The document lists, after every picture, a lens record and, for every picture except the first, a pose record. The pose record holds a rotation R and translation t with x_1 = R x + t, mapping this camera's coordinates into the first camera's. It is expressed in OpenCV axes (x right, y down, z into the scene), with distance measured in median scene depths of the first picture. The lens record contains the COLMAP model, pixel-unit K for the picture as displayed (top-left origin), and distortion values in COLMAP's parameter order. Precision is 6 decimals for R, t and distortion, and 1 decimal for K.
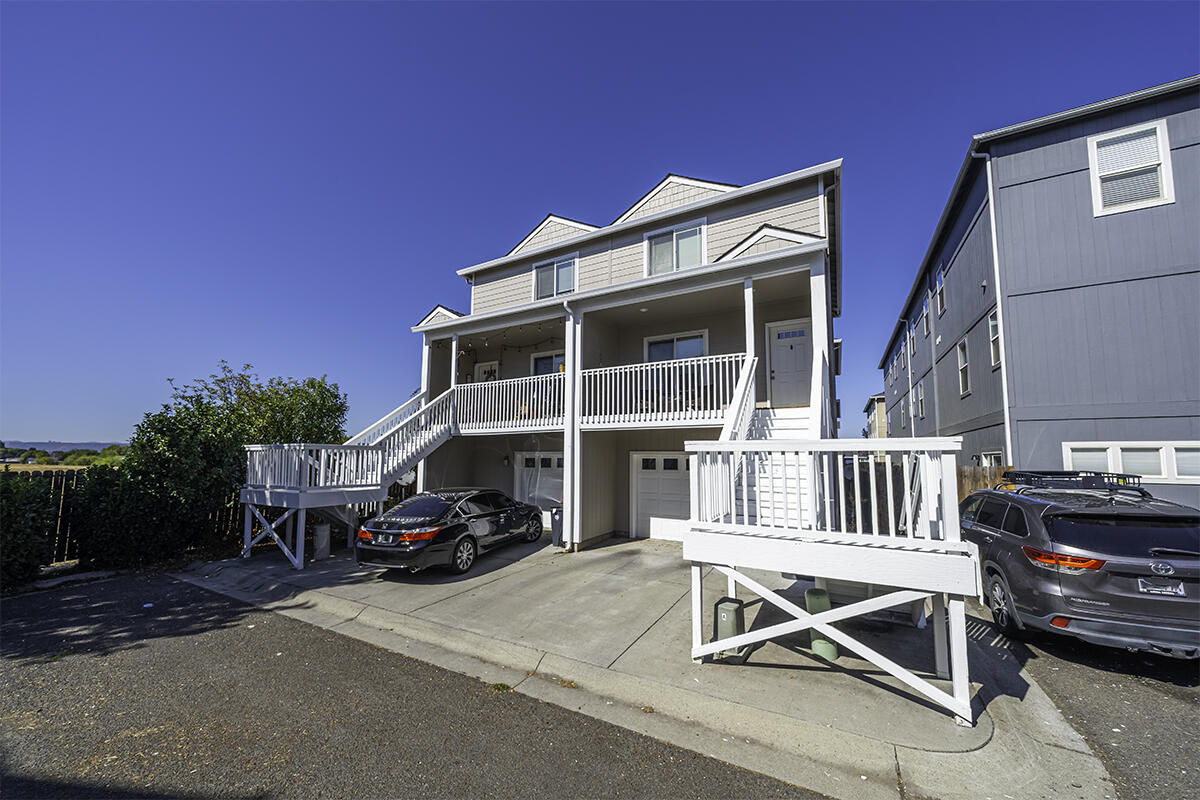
lens RADIAL K [[422.9, 0, 602.1], [0, 422.9, 404.7], [0, 0, 1]] dist [0.000713, -0.000051]
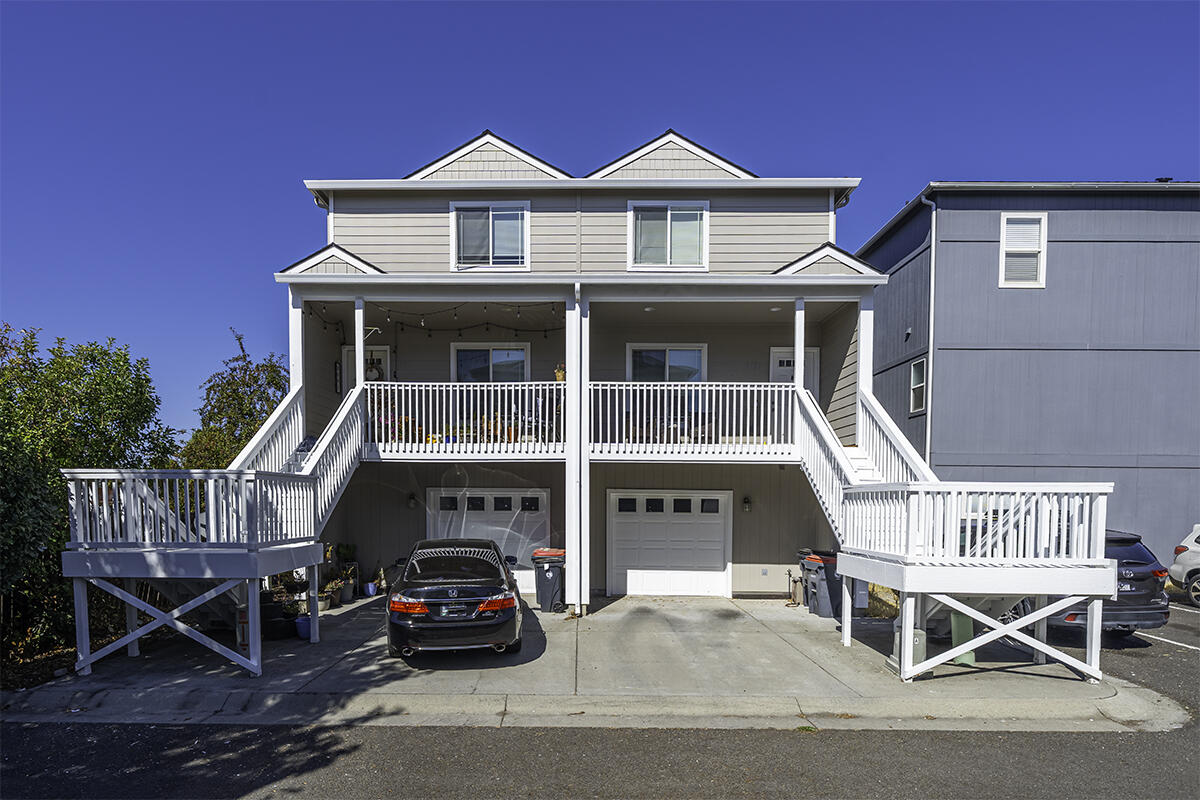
lens RADIAL K [[612.5, 0, 597.9], [0, 612.5, 490.5], [0, 0, 1]] dist [-0.002965, 0.000086]
pose [[0.878942, 0.011000, 0.476802, -0.544332], [-0.064193, 0.993365, 0.095418, 0.006528], [-0.472589, -0.114474, 0.873817, 0.021251]]
